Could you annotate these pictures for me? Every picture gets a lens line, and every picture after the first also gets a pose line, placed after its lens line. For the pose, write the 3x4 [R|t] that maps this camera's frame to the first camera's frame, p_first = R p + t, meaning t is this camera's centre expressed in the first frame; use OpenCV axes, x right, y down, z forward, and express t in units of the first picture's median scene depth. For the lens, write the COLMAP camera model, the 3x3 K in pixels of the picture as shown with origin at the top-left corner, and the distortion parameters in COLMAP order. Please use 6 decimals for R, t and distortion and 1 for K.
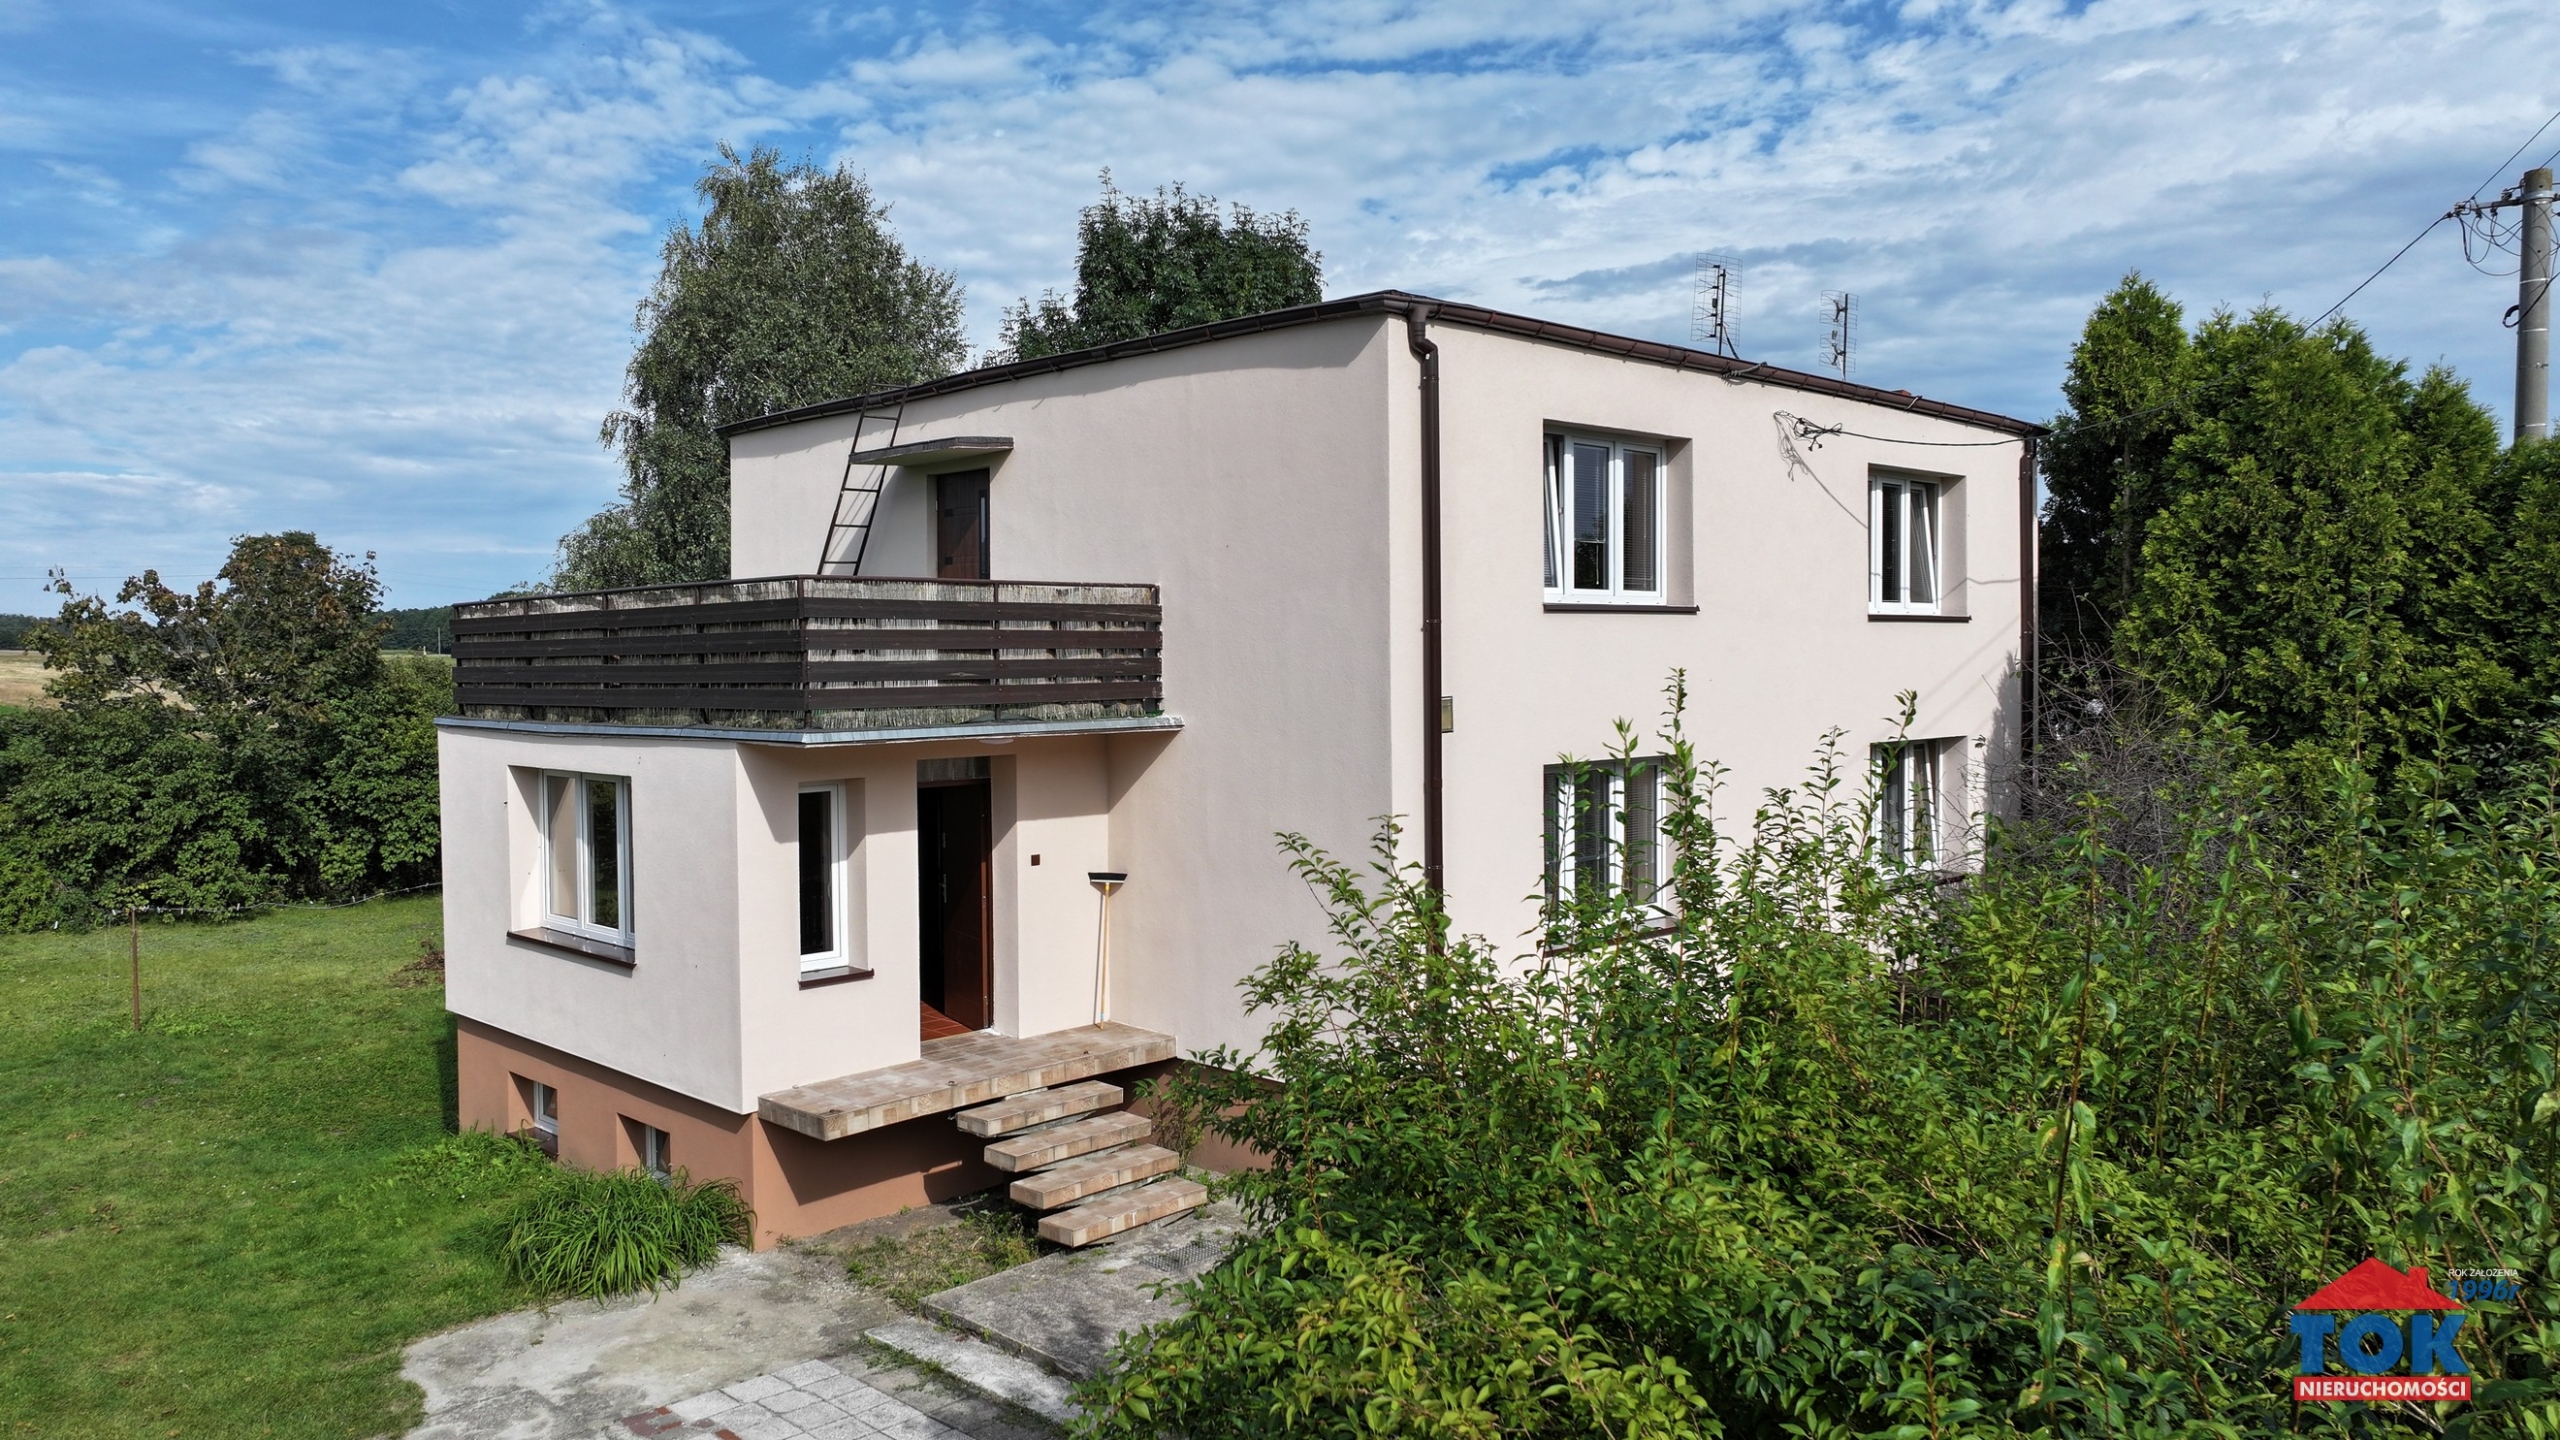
lens RADIAL K [[1796.1, 0, 1289.8], [0, 1796.1, 722.0], [0, 0, 1]] dist [0.003314, 0.015057]
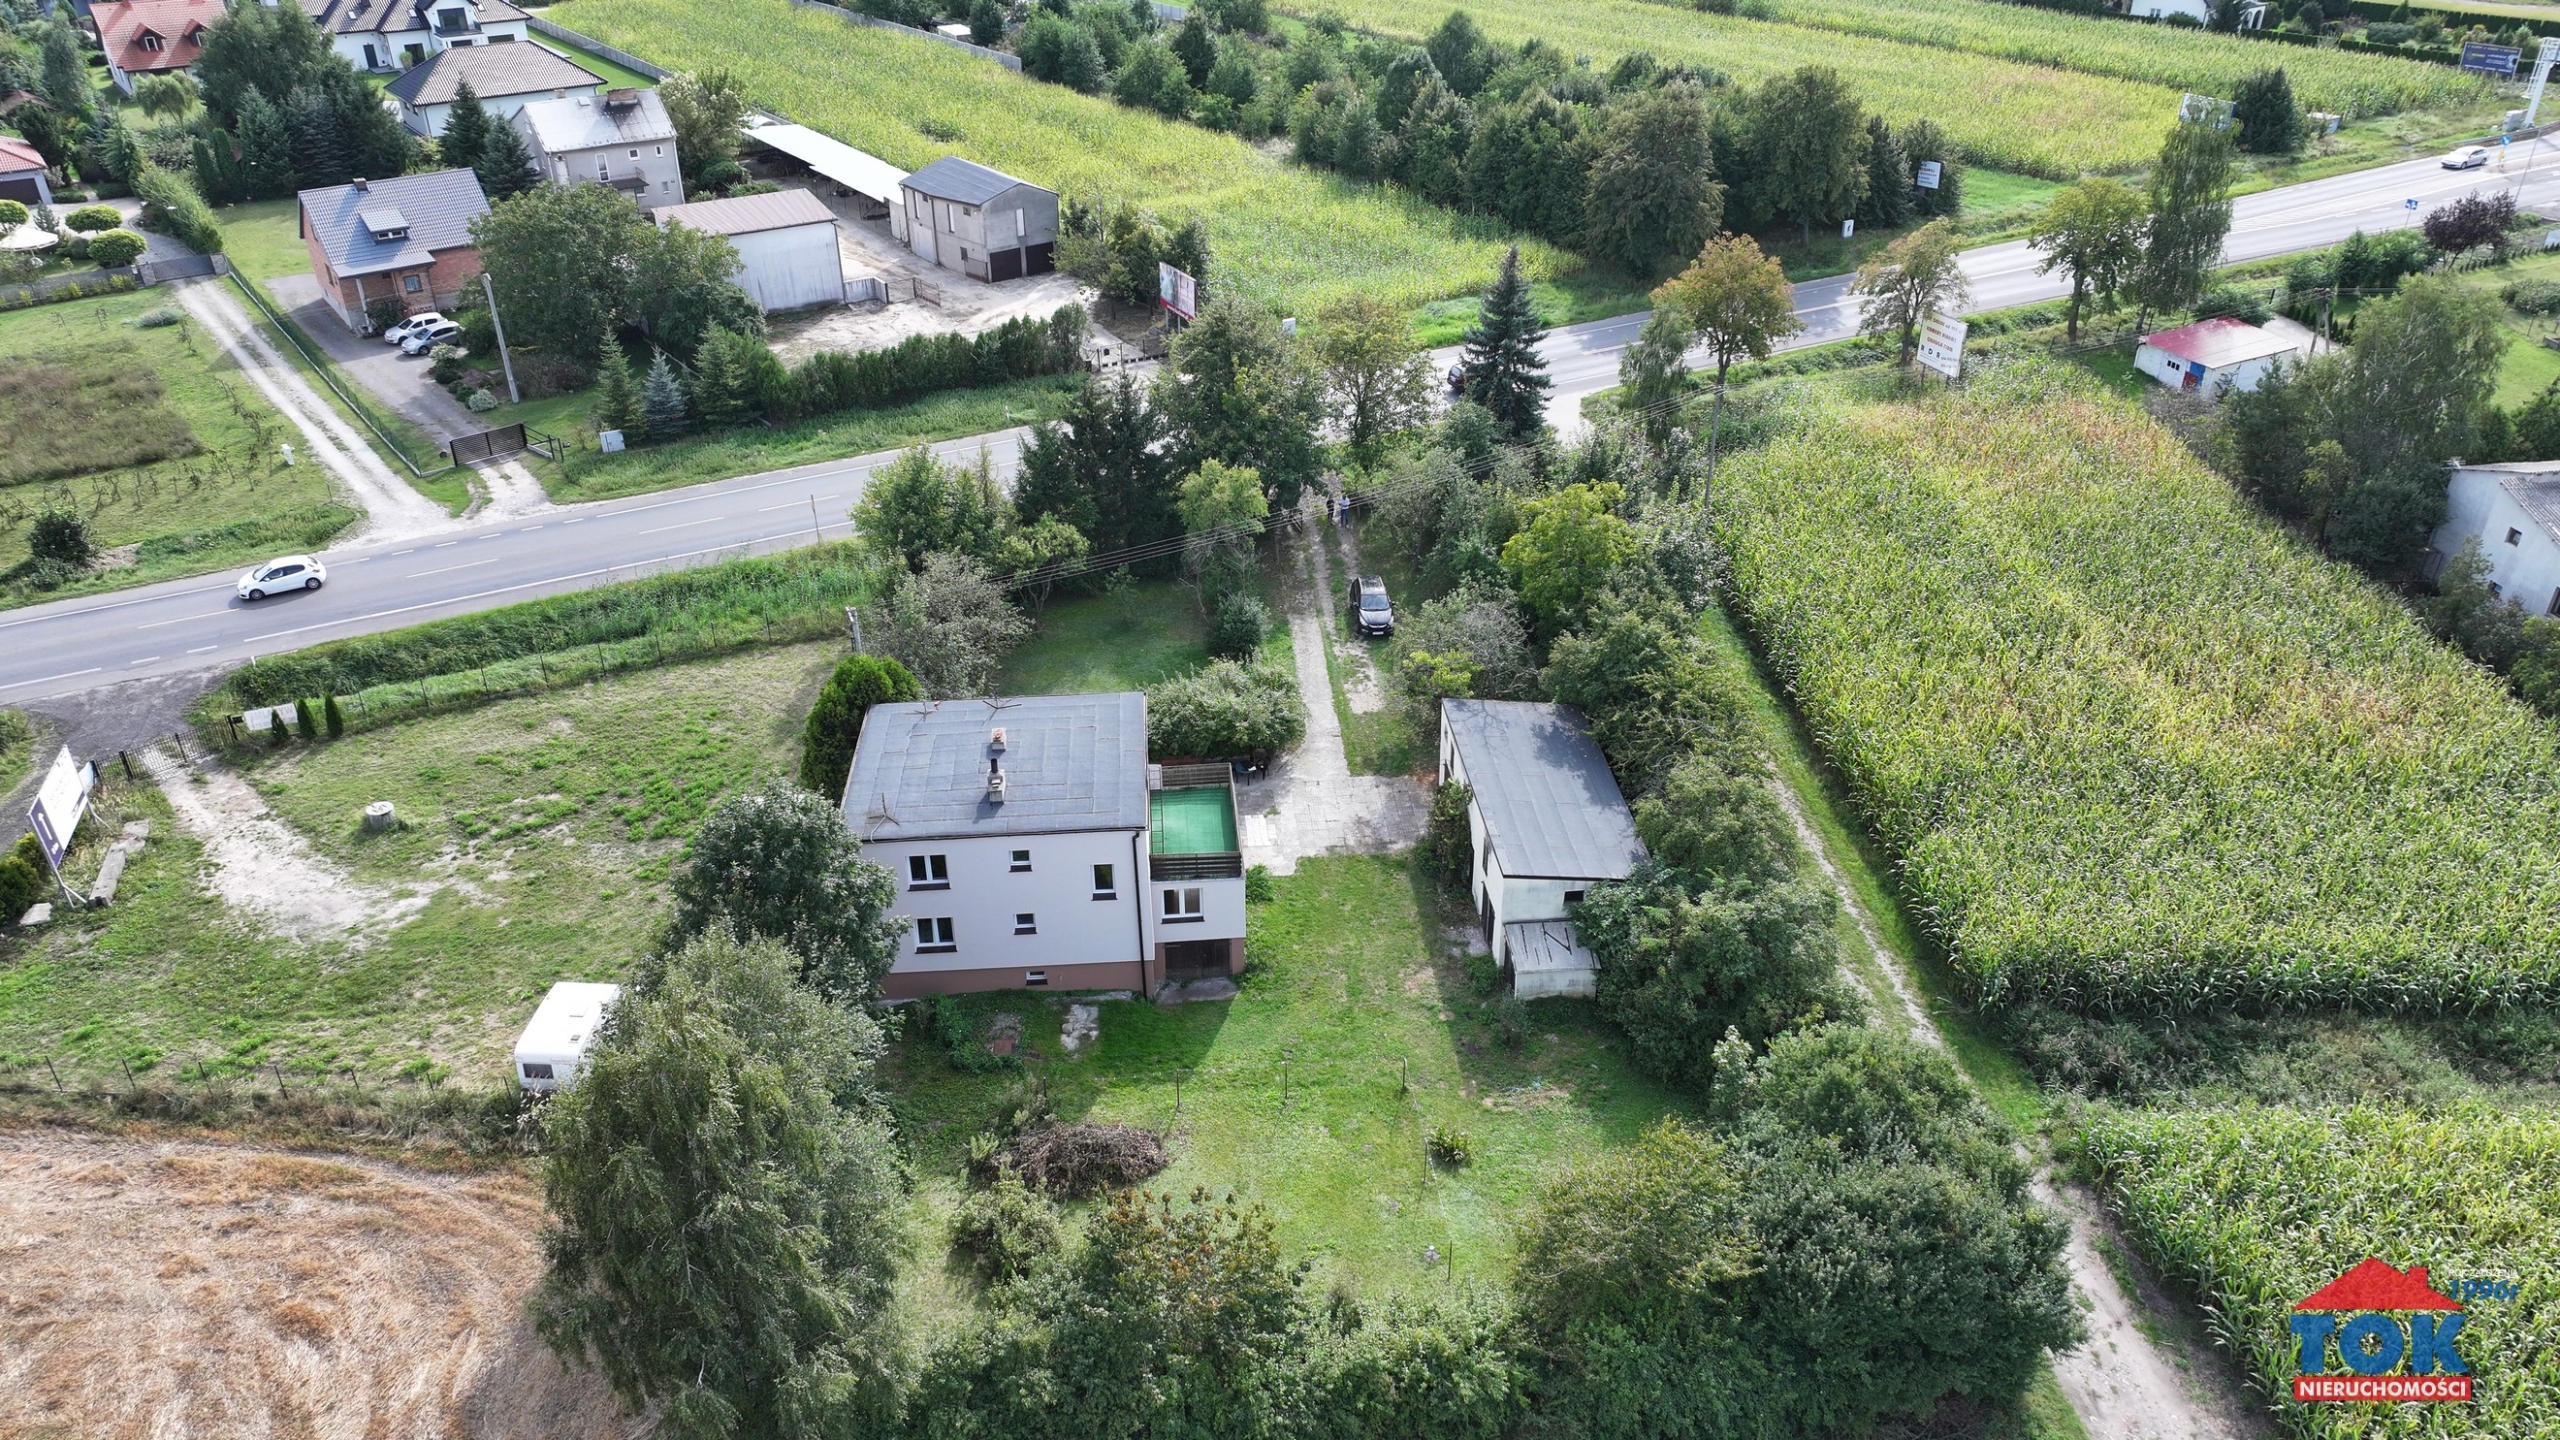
lens RADIAL K [[1796.1, 0, 1284.2], [0, 1796.1, 714.9], [0, 0, 1]] dist [0.003314, 0.015057]
pose [[-0.768555, -0.306431, 0.561626, -2.617362], [0.038211, 0.854284, 0.518399, -2.328238], [-0.638642, 0.419879, -0.644856, 3.305586]]
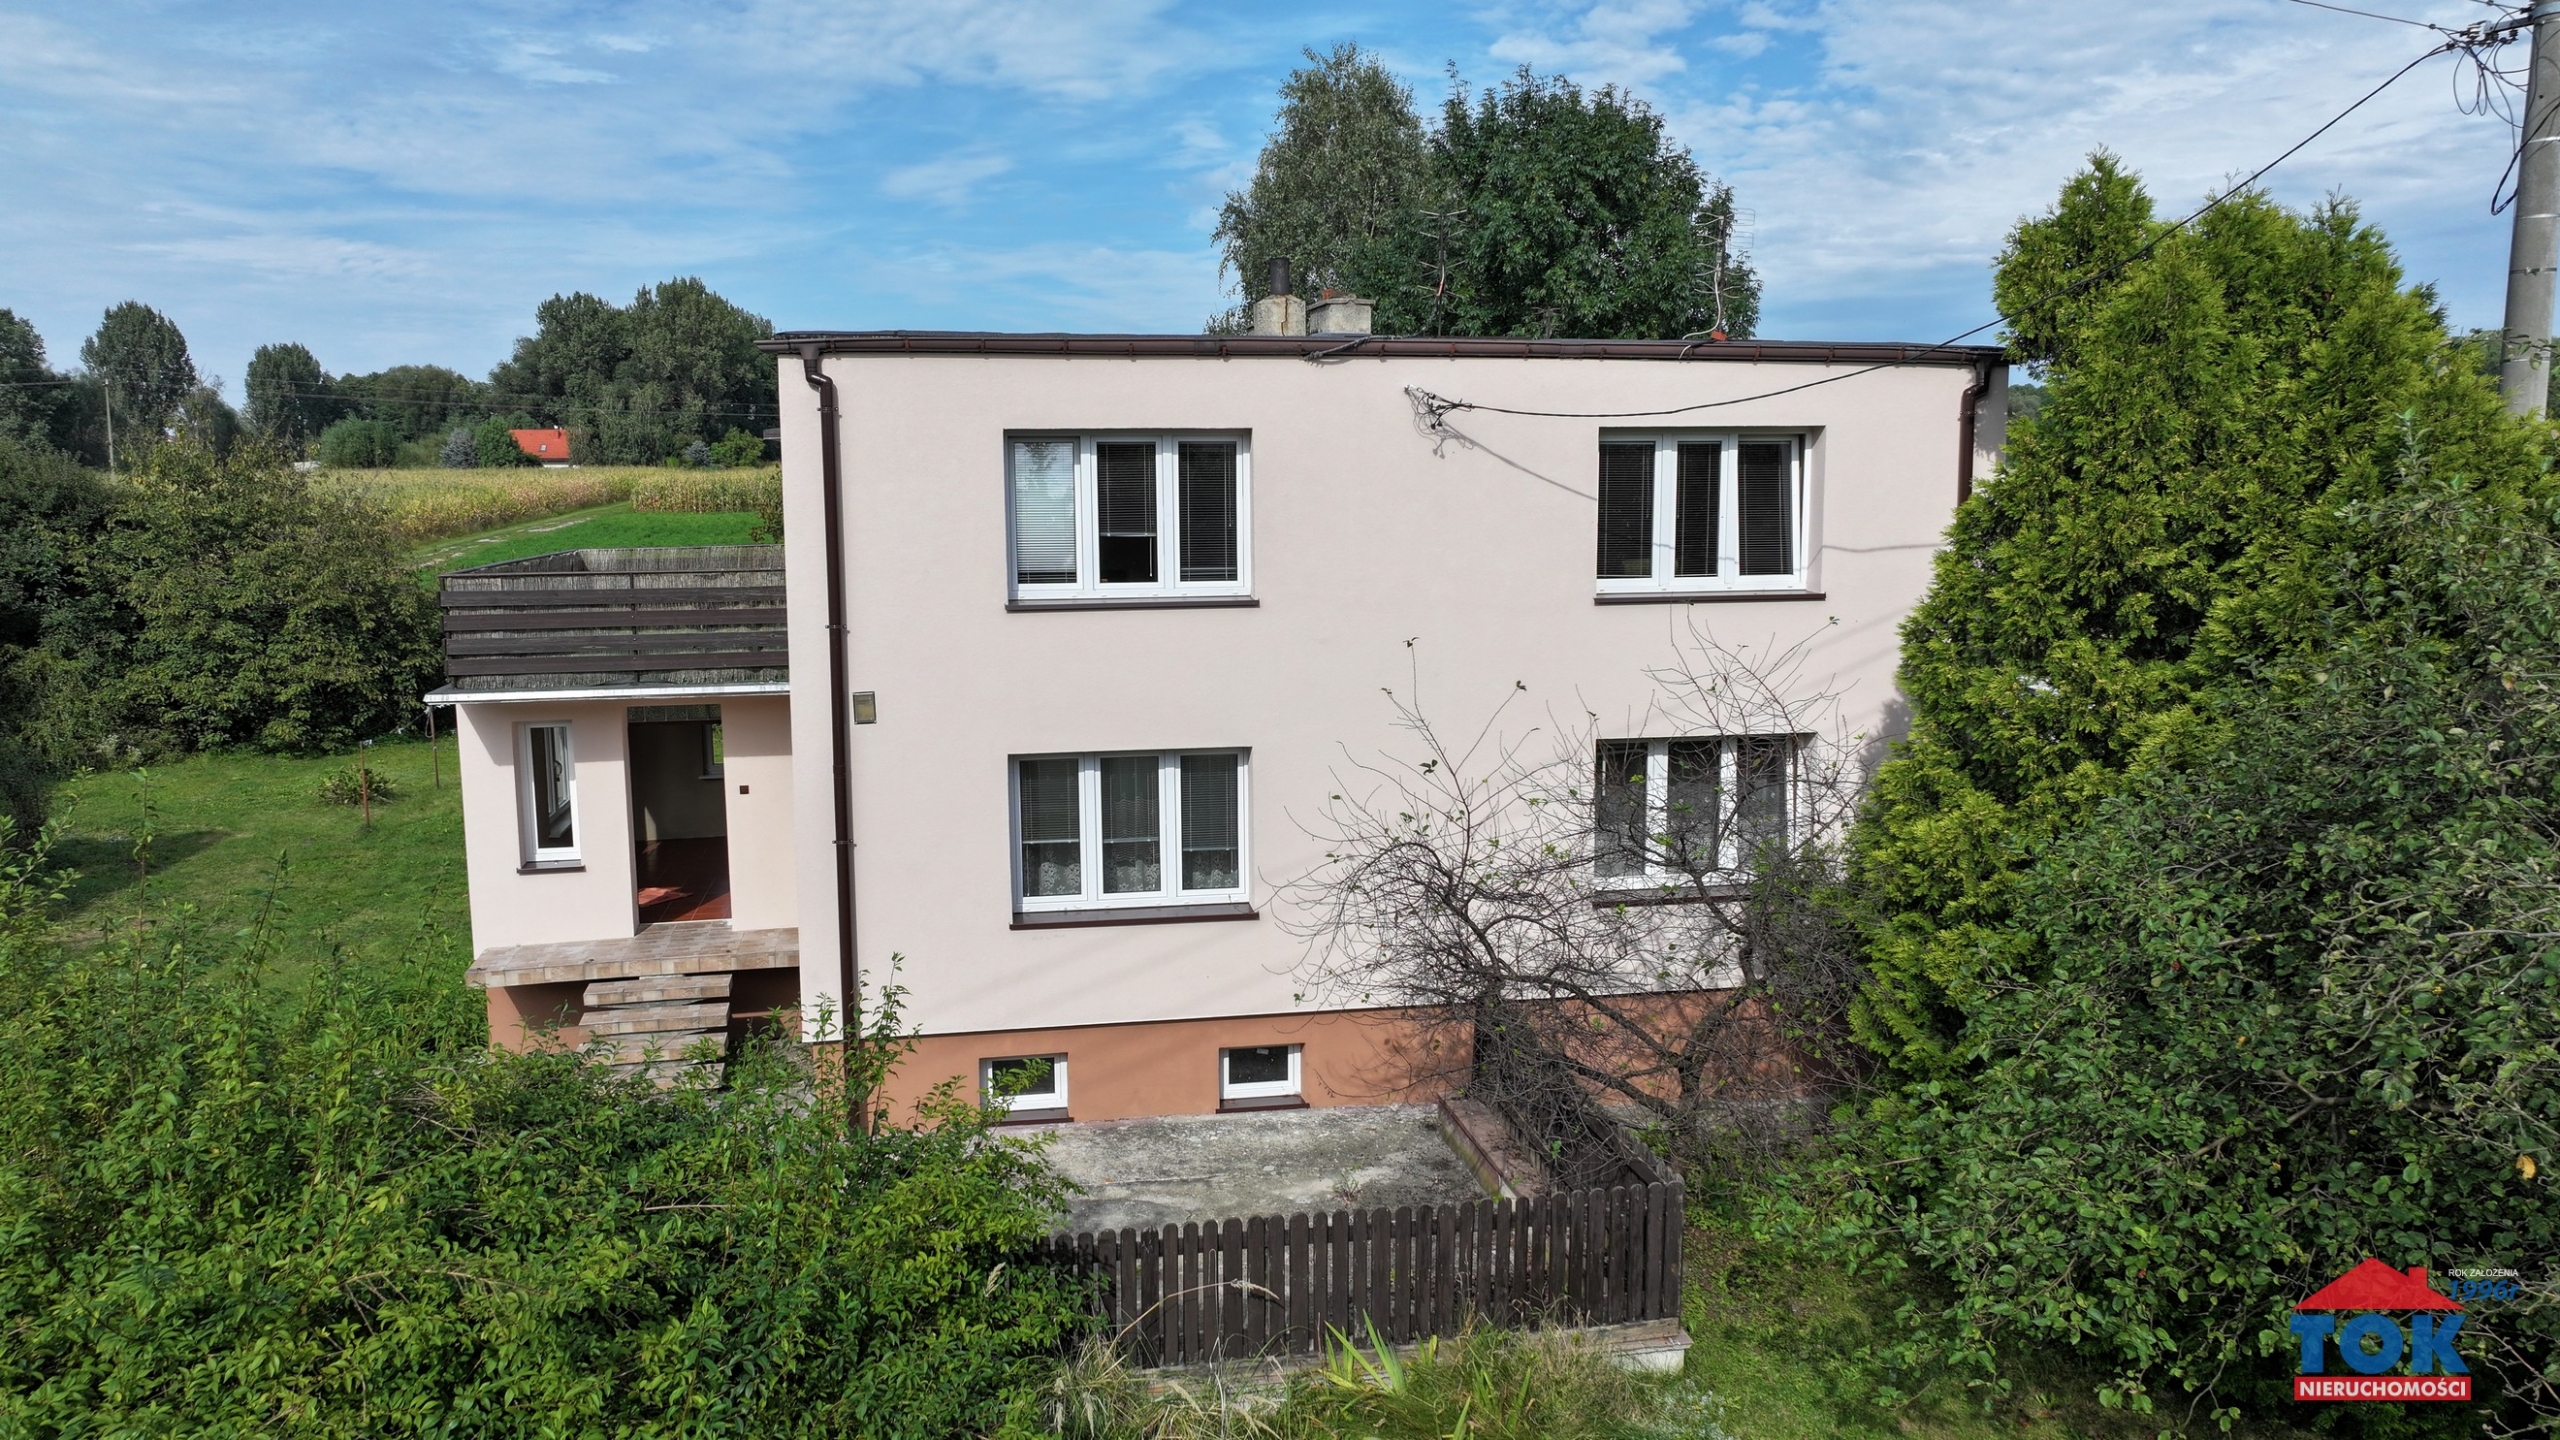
lens RADIAL K [[1796.1, 0, 1277.9], [0, 1796.1, 701.0], [0, 0, 1]] dist [0.003314, 0.015057]
pose [[0.823615, 0.074927, -0.562178, 0.732294], [-0.021484, 0.994645, 0.101091, -0.100089], [0.566742, -0.071183, 0.820814, 0.176808]]
